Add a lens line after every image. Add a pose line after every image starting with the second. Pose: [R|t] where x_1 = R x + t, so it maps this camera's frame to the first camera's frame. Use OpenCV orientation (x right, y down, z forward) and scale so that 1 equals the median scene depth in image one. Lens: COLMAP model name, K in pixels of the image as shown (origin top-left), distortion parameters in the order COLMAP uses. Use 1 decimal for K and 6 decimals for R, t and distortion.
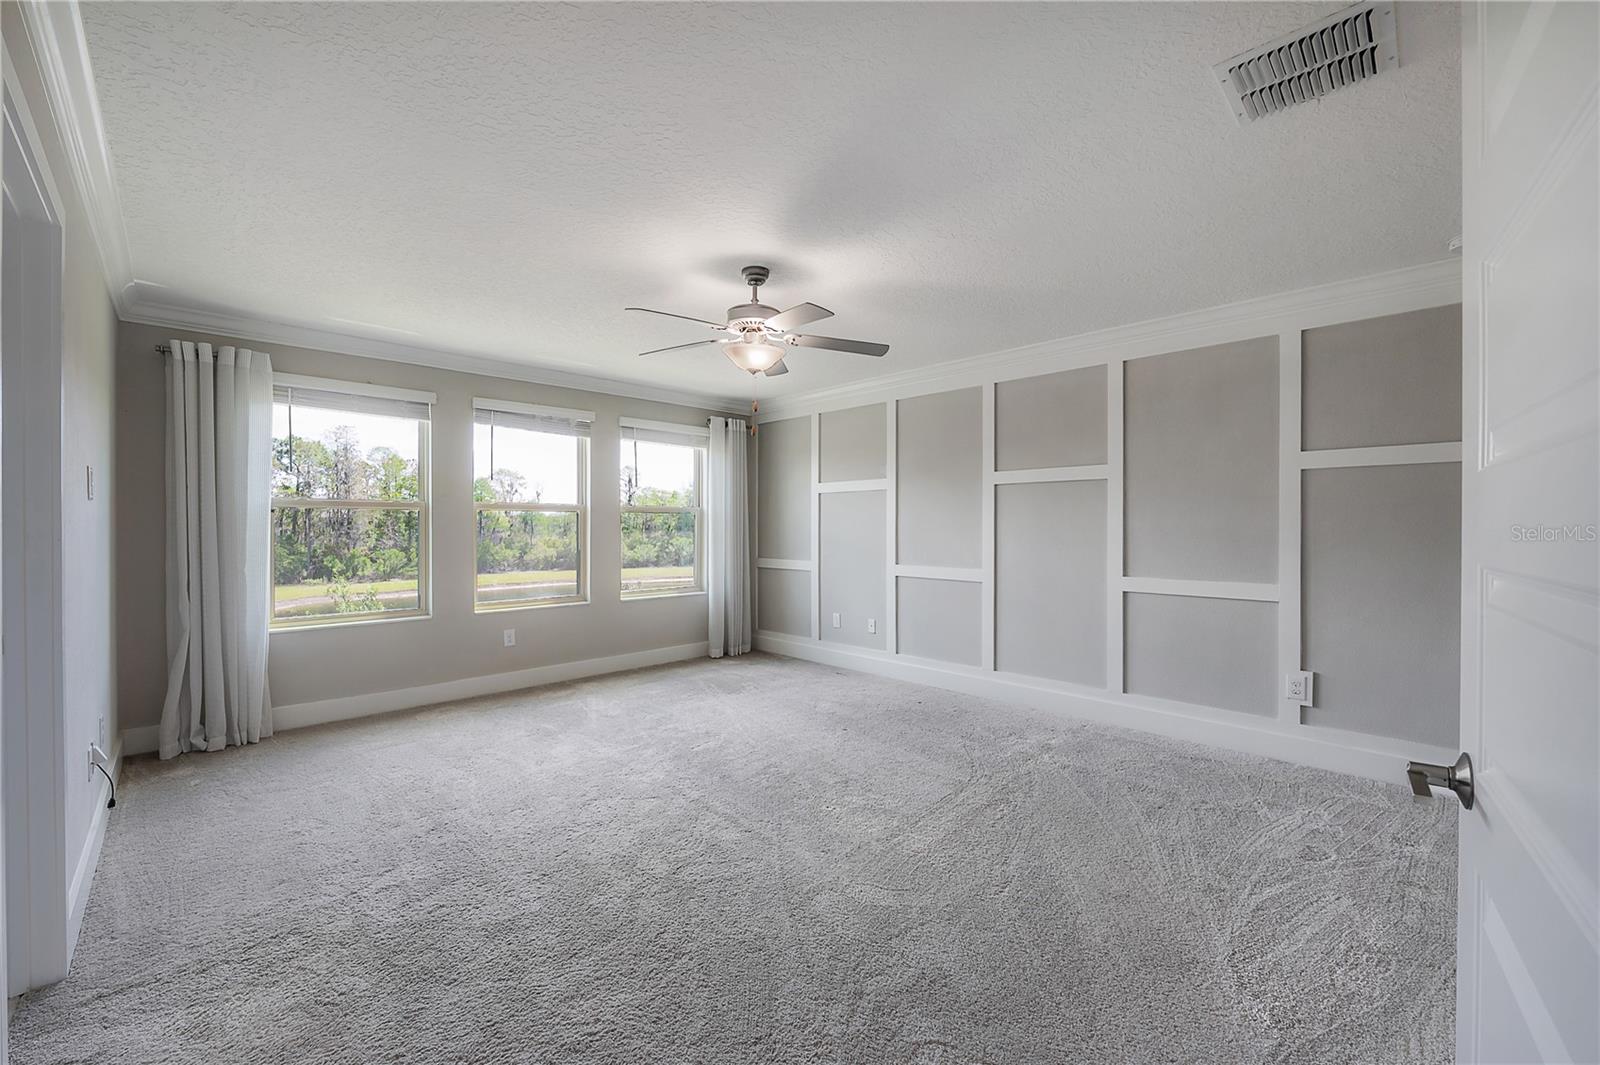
lens RADIAL K [[662.3, 0, 796.7], [0, 662.3, 520.0], [0, 0, 1]] dist [-0.007245, -0.000062]
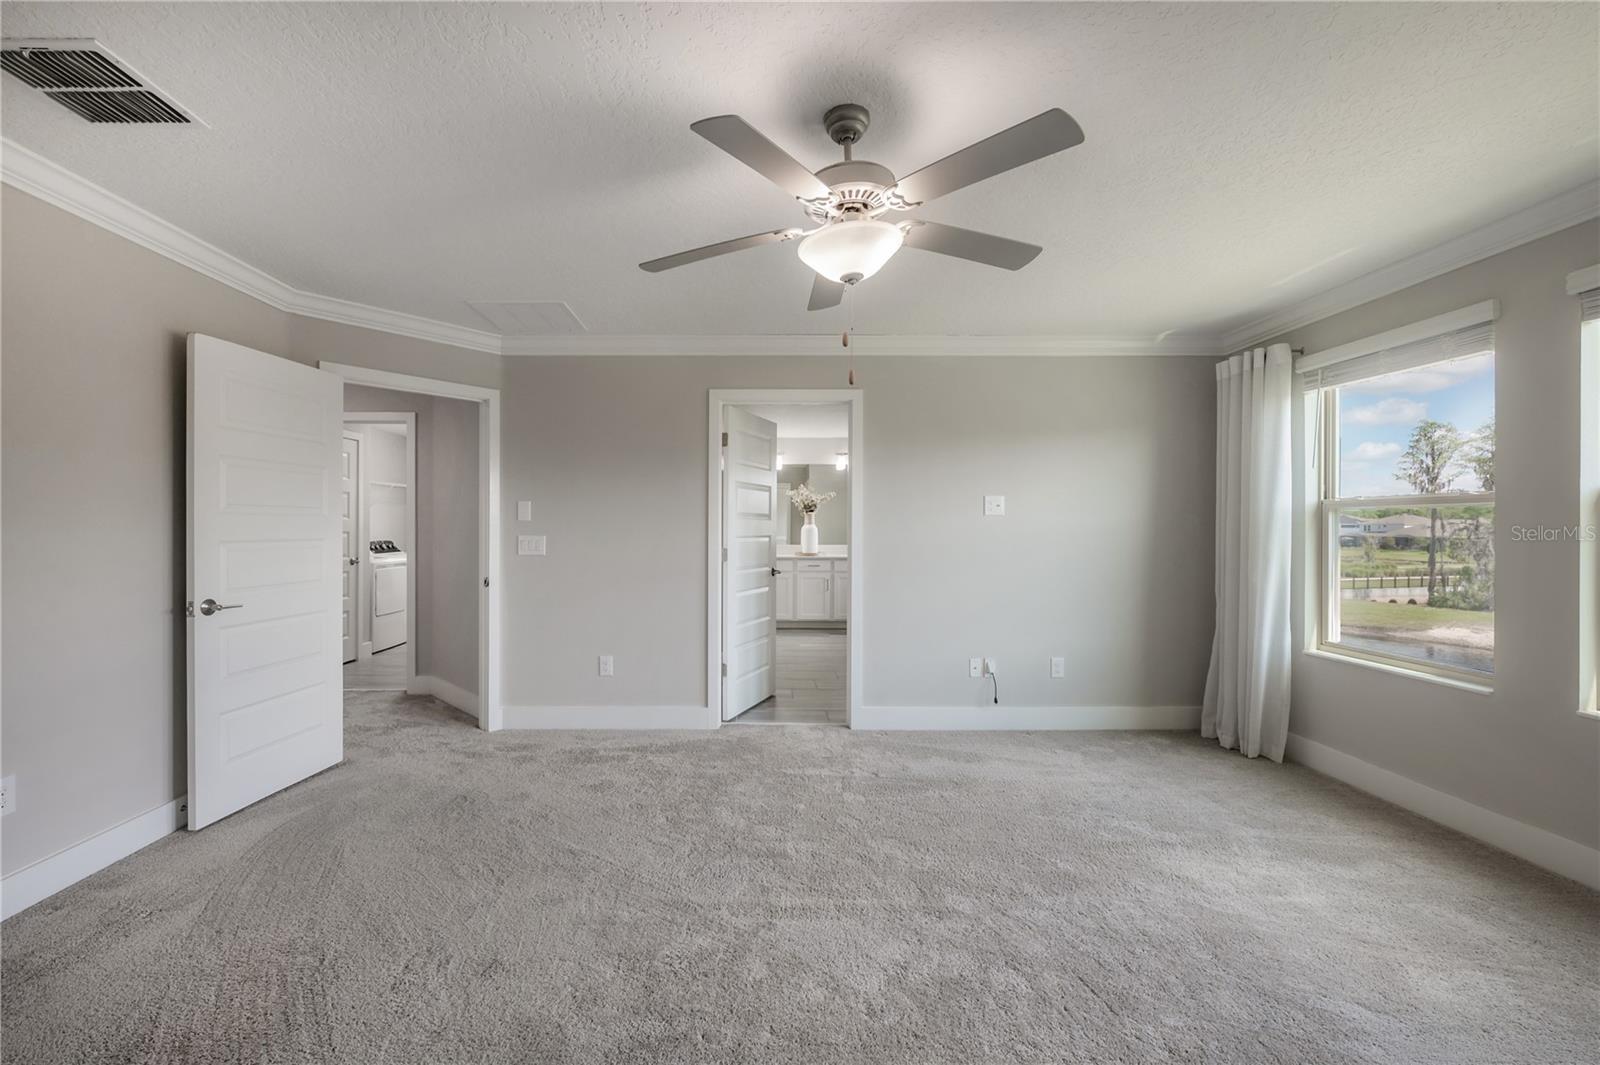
lens RADIAL K [[662.3, 0, 796.7], [0, 662.3, 520.0], [0, 0, 1]] dist [-0.007245, -0.000062]
pose [[-0.665465, -0.014864, -0.746281, 0.309231], [-0.000344, 0.999808, -0.019607, 0.010583], [0.746429, -0.012791, -0.665342, 1.049787]]
